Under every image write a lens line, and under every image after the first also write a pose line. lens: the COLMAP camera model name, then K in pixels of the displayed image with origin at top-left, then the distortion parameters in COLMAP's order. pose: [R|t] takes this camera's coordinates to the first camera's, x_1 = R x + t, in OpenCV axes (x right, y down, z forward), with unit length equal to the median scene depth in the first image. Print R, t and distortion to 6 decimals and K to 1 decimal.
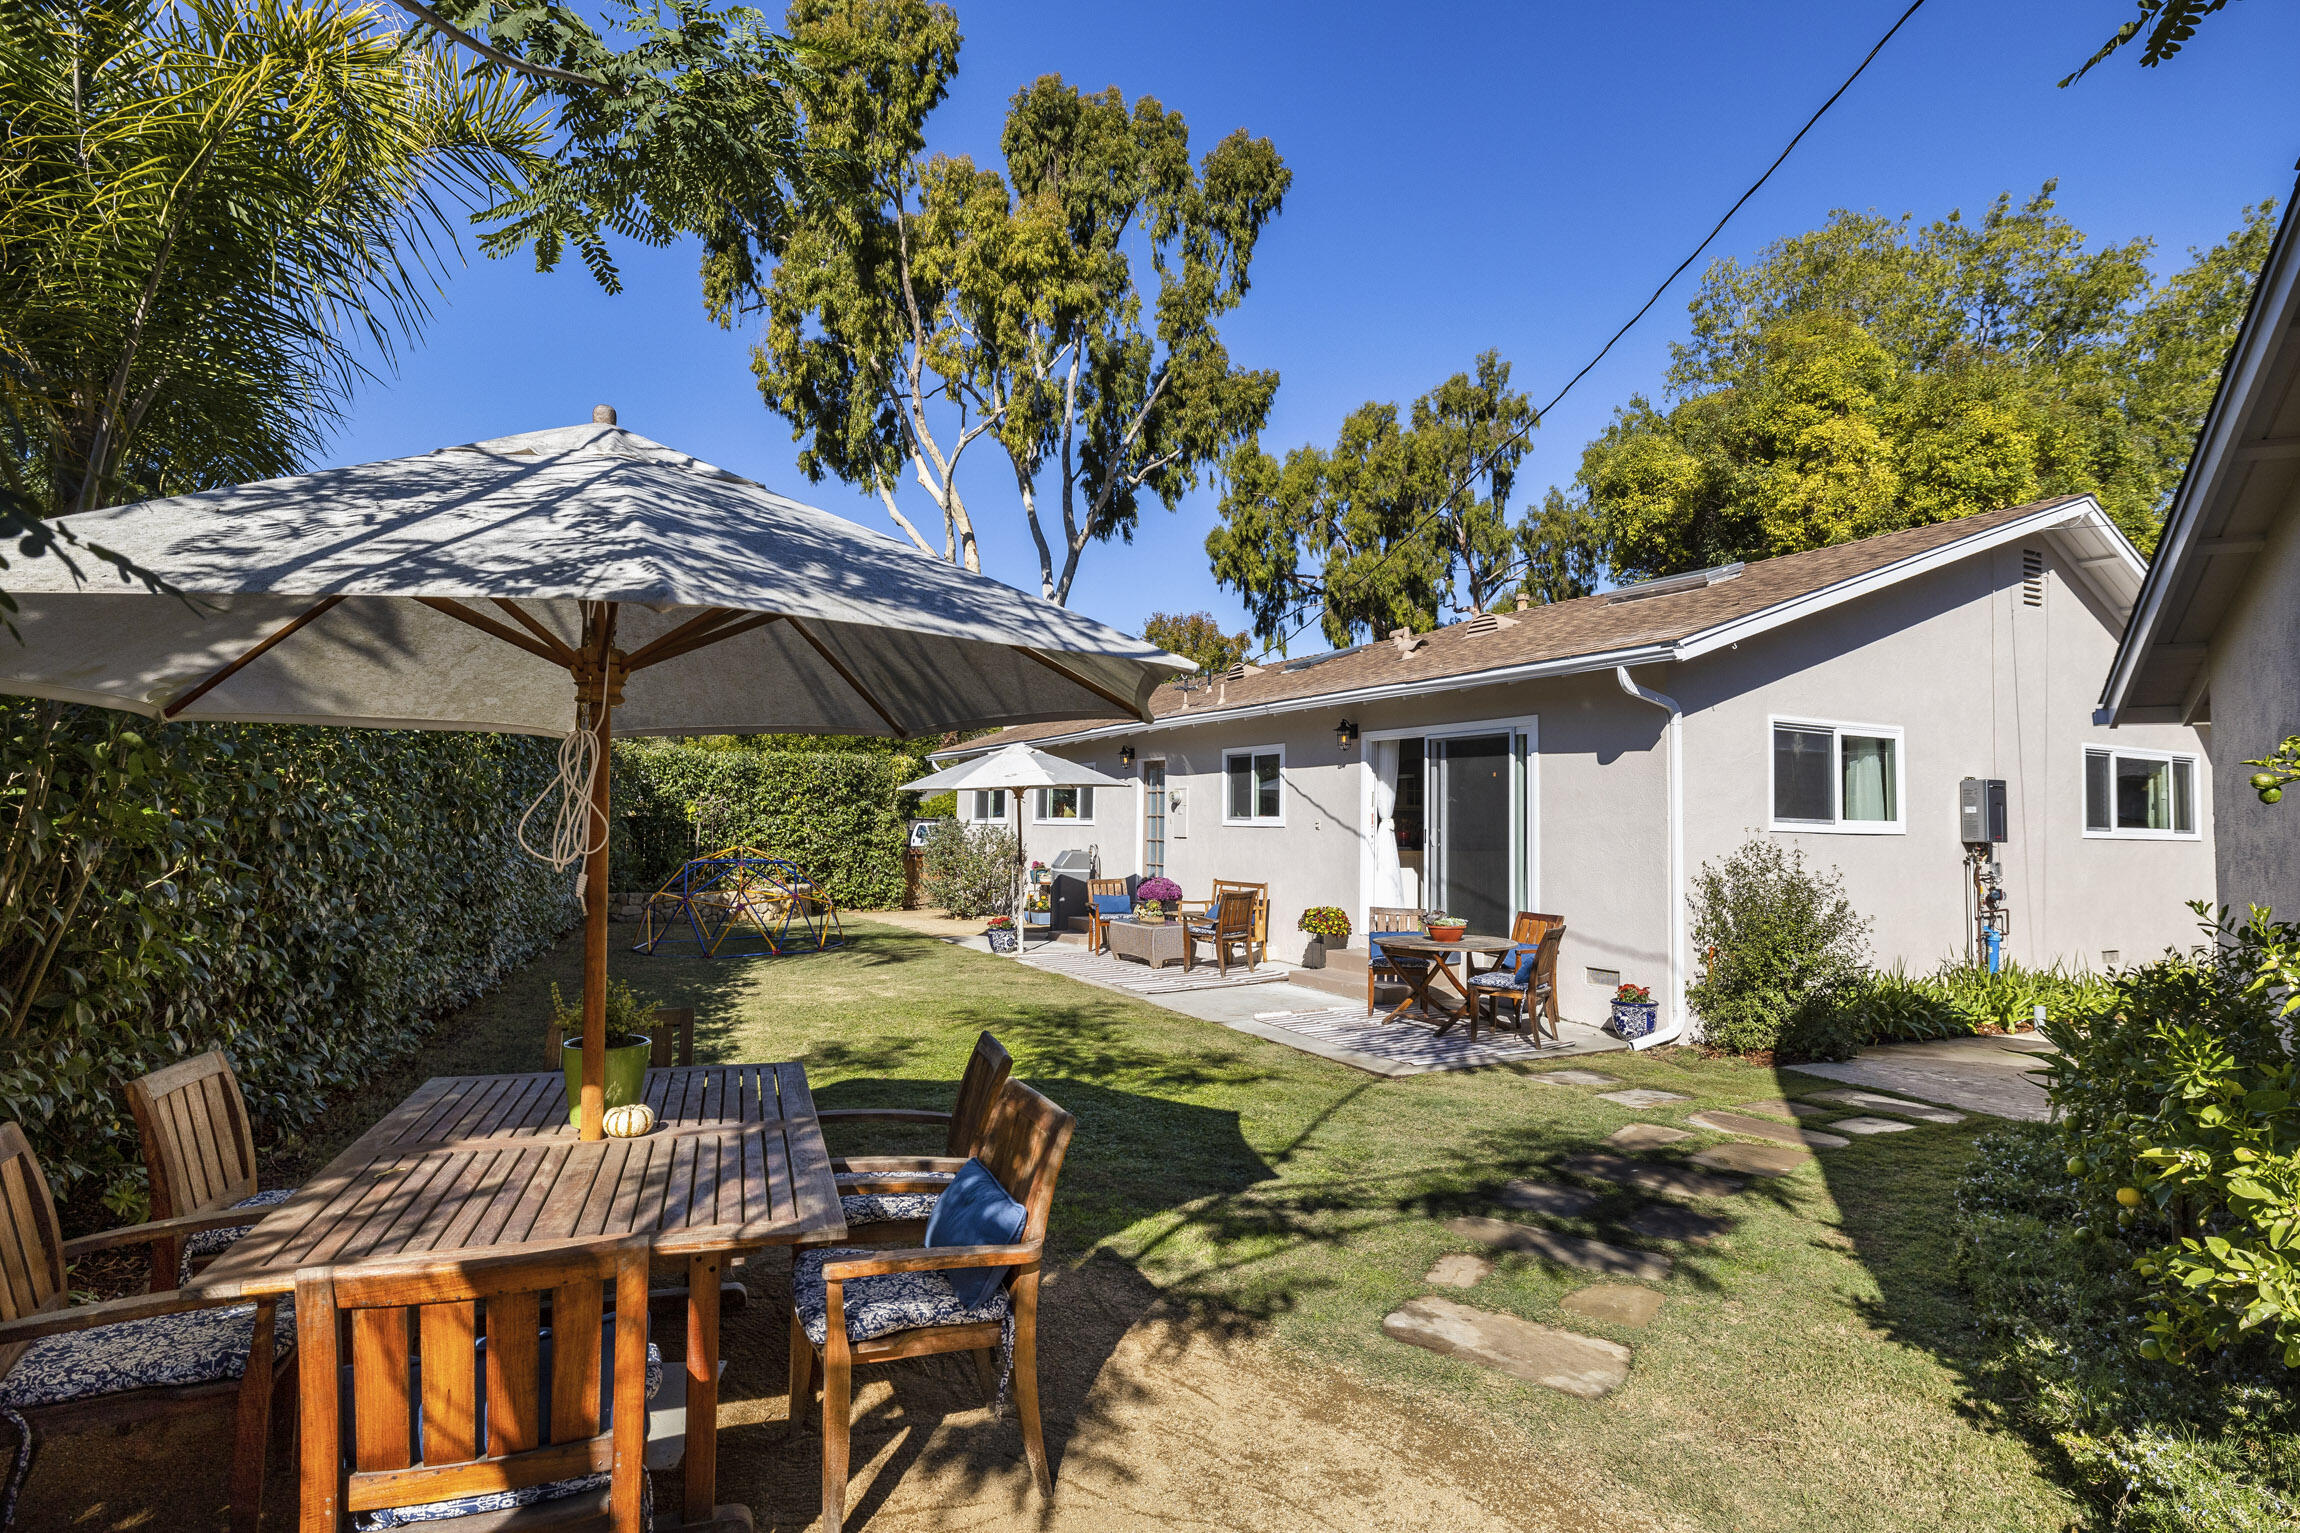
lens RADIAL K [[1211.9, 0, 1150.0], [0, 1211.9, 766.5], [0, 0, 1]] dist [-0.004541, 0.000188]
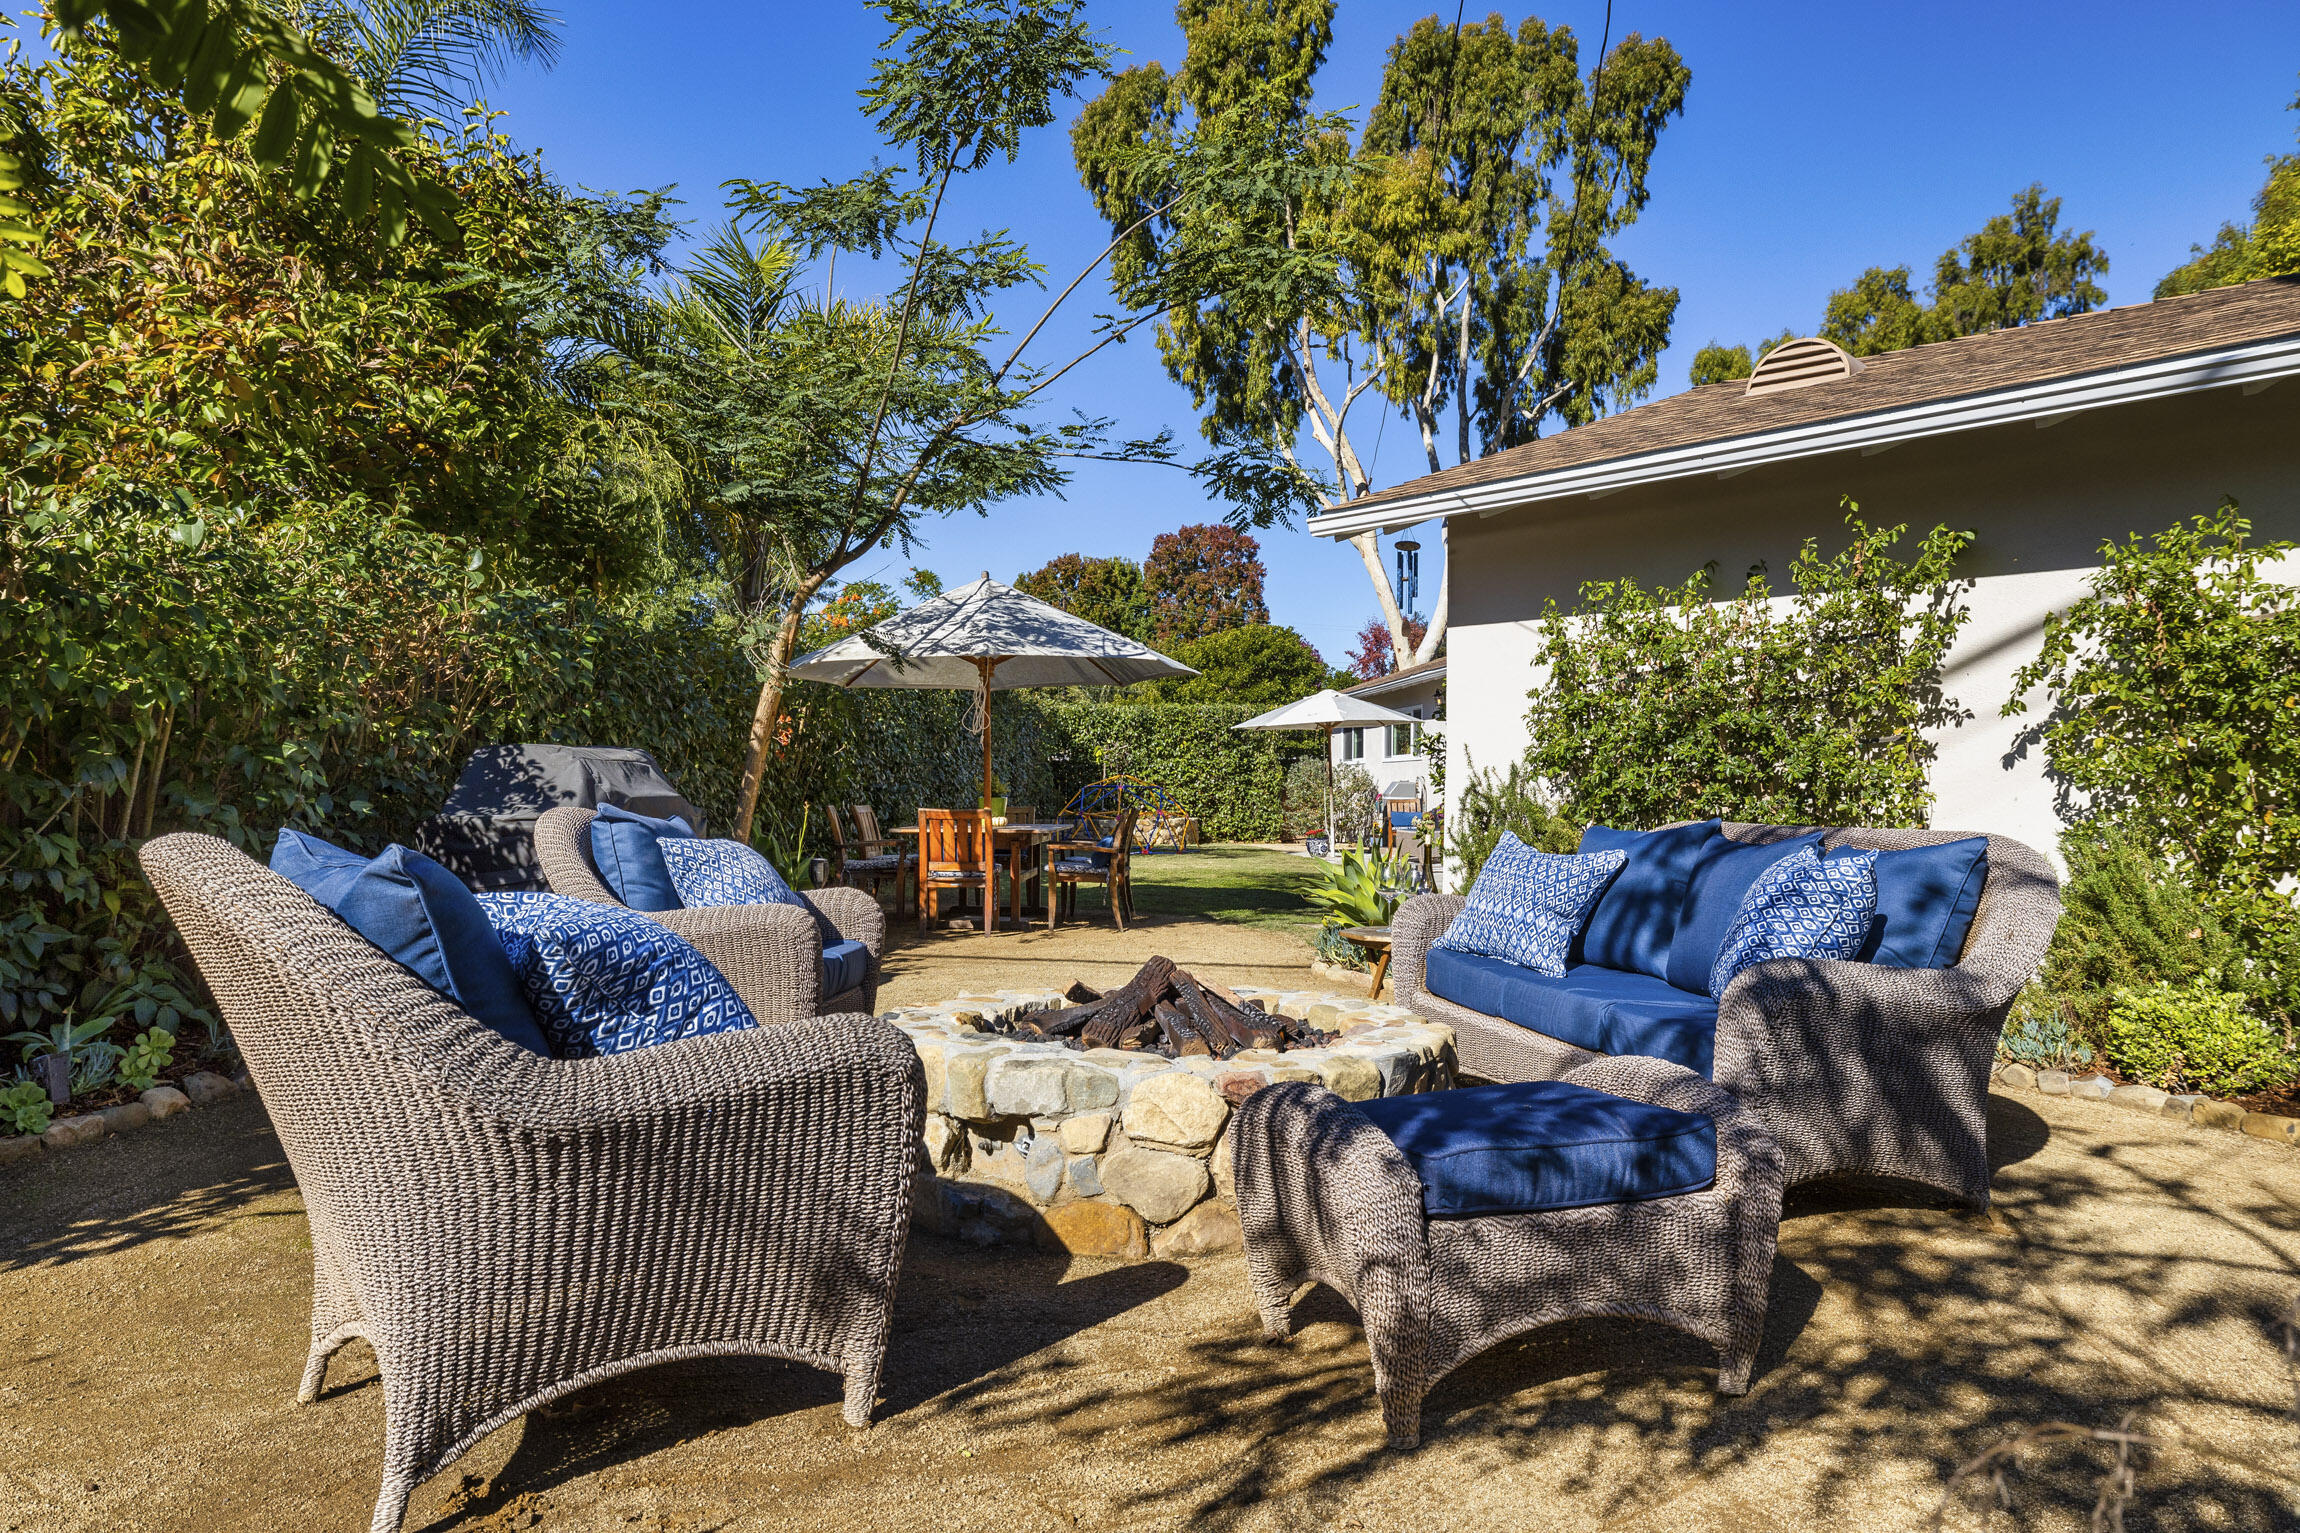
lens RADIAL K [[1443.3, 0, 1150.0], [0, 1443.3, 766.5], [0, 0, 1]] dist [0.006113, 0.000932]
pose [[0.936178, -0.011288, -0.351346, 0.113058], [0.021768, 0.999428, 0.025894, 0.008539], [0.350852, -0.031889, 0.935888, -0.210612]]
